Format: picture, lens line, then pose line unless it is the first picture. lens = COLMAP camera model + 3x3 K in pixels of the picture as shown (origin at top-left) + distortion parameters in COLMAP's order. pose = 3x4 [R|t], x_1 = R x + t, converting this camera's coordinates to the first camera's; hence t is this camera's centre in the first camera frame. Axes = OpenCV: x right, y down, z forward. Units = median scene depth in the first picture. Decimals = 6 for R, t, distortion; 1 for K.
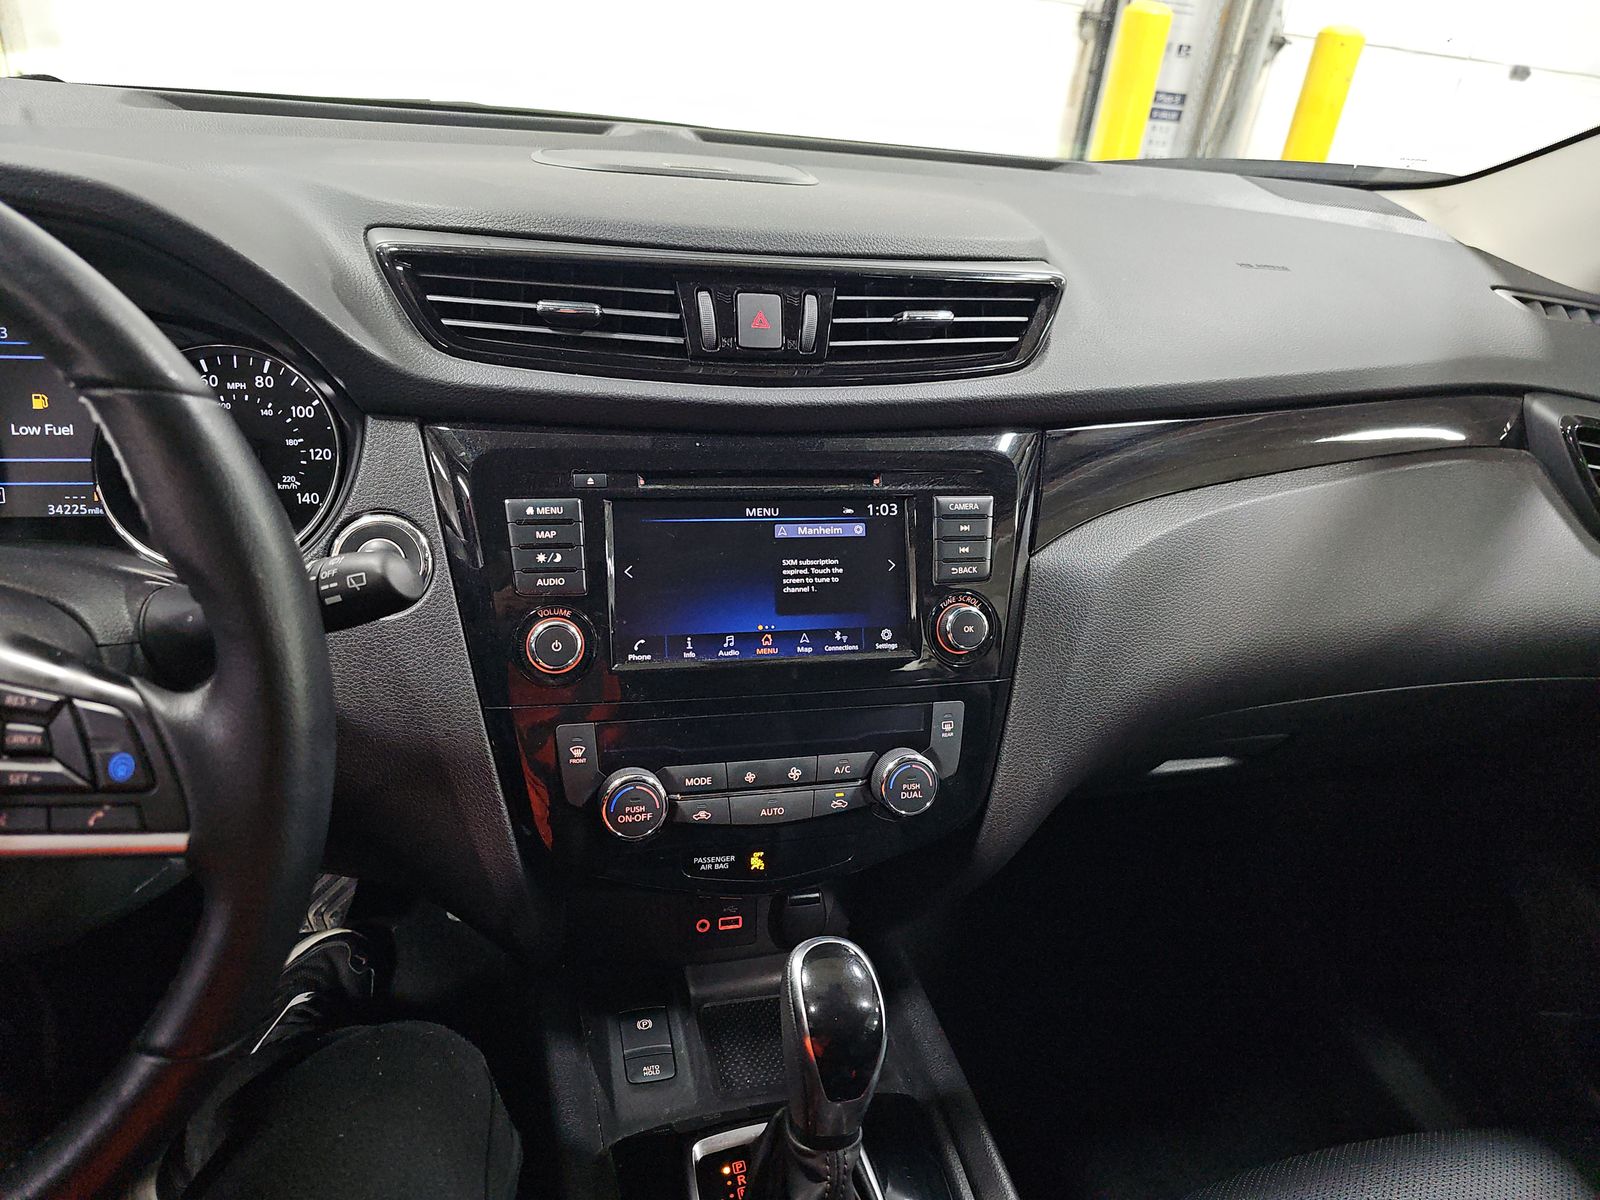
lens RADIAL K [[1048.5, 0, 800.4], [0, 1048.5, 616.4], [0, 0, 1]] dist [0.069148, -0.046154]
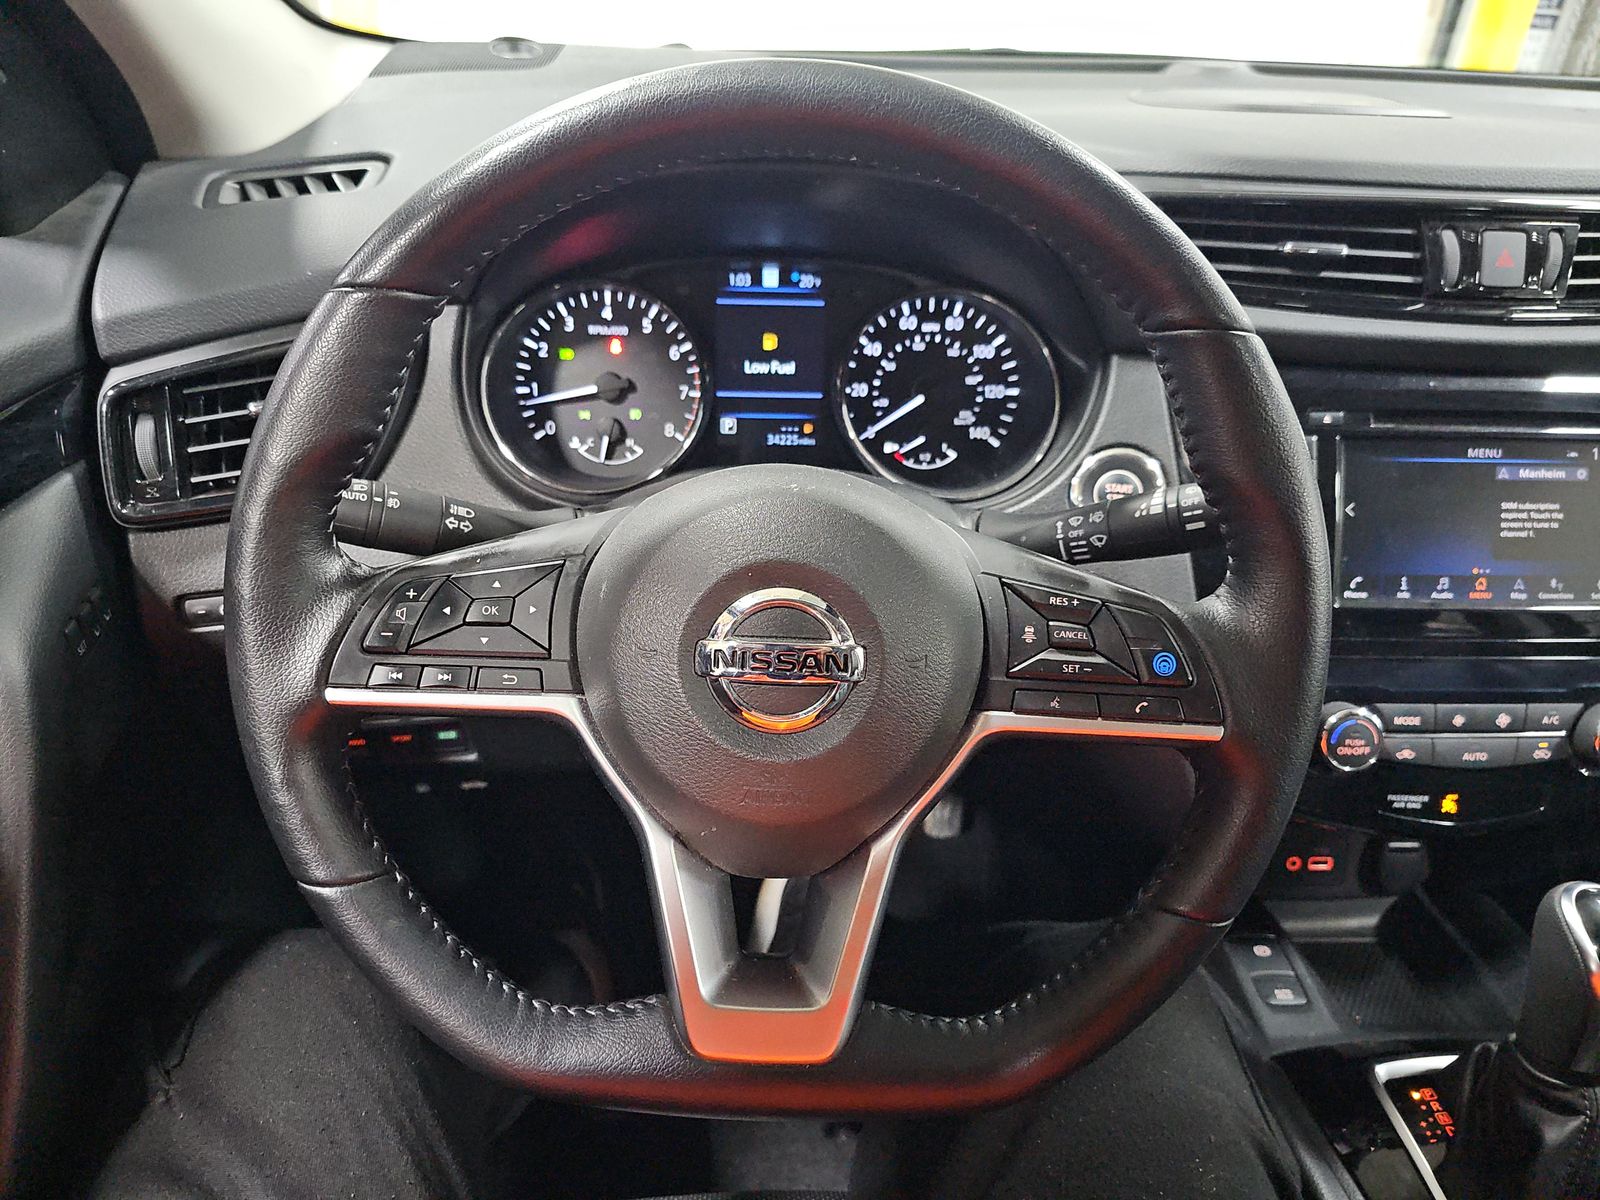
lens RADIAL K [[1073.1, 0, 781.9], [0, 1073.1, 604.0], [0, 0, 1]] dist [0.024523, -0.000535]
pose [[0.984198, 0.049583, -0.169987, -0.499356], [-0.043183, 0.998220, 0.041144, 0.027523], [0.171725, -0.033154, 0.984587, -0.118921]]
